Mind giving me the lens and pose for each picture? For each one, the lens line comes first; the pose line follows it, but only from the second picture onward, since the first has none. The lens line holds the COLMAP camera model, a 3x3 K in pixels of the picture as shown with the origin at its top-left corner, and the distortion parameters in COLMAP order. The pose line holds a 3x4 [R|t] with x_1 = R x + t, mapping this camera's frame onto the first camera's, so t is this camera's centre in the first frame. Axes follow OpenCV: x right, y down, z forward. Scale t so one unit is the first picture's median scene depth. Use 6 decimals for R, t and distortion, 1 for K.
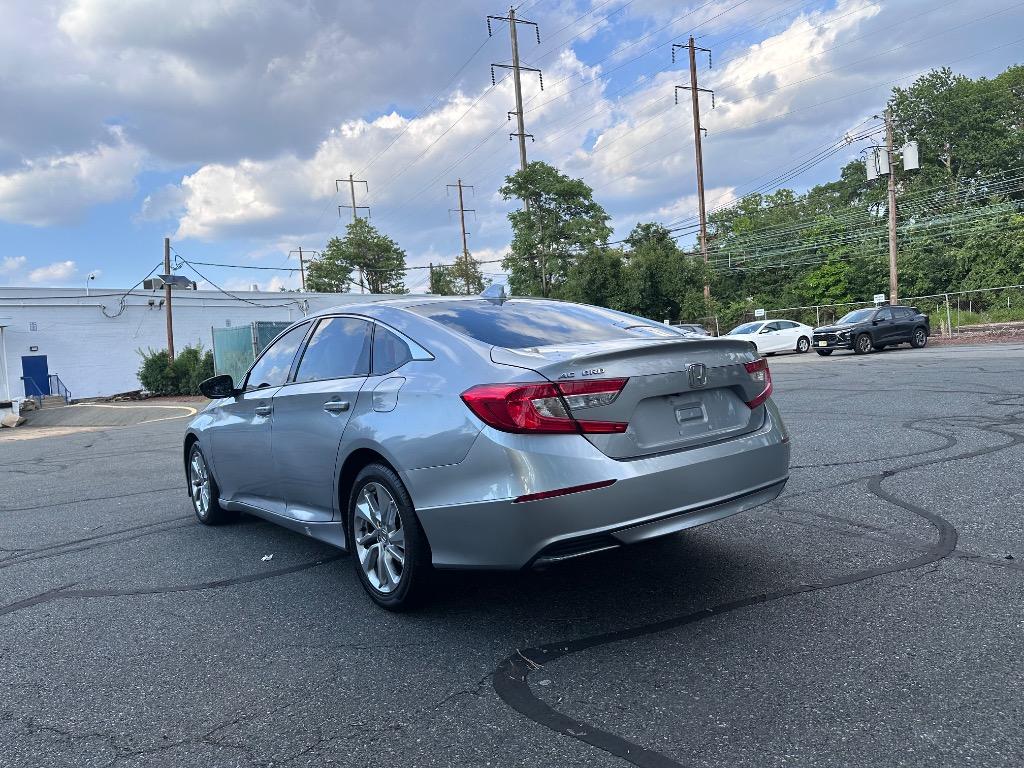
lens RADIAL K [[763.8, 0, 512.2], [0, 763.8, 362.4], [0, 0, 1]] dist [-0.046848, 0.000653]
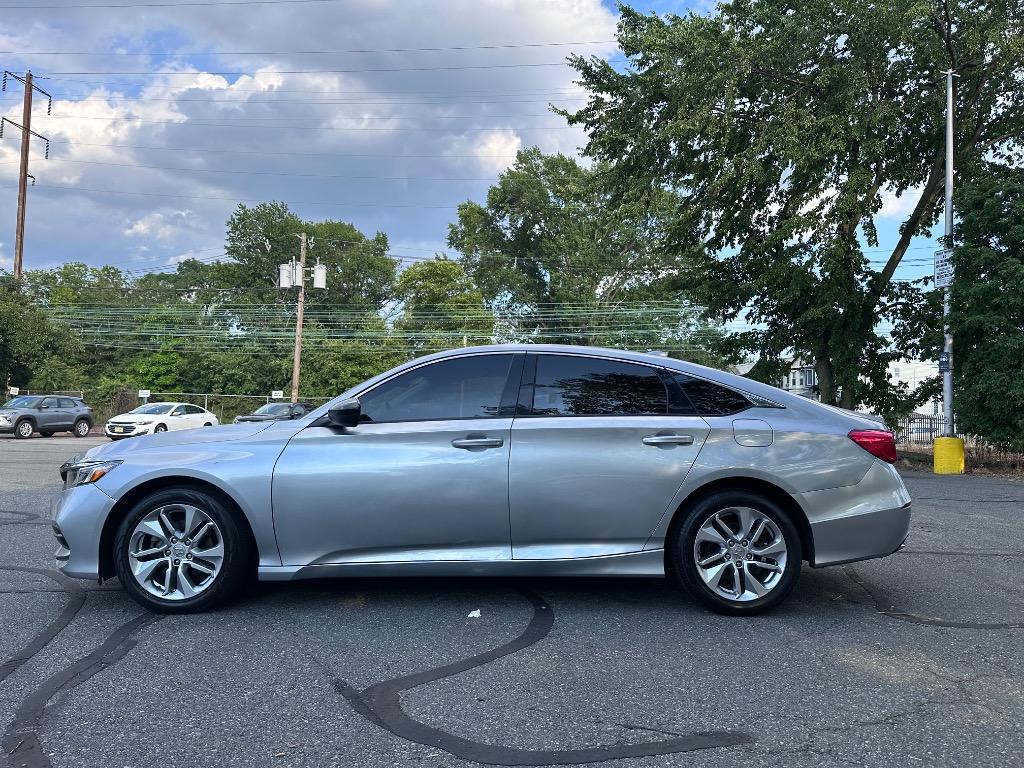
lens RADIAL K [[759.9, 0, 498.5], [0, 759.9, 381.0], [0, 0, 1]] dist [0.080808, -0.114795]
pose [[0.564036, 0.140951, 0.813632, -0.149753], [-0.056754, 0.989611, -0.132094, 0.015005], [-0.823798, 0.028329, 0.566176, 0.065009]]
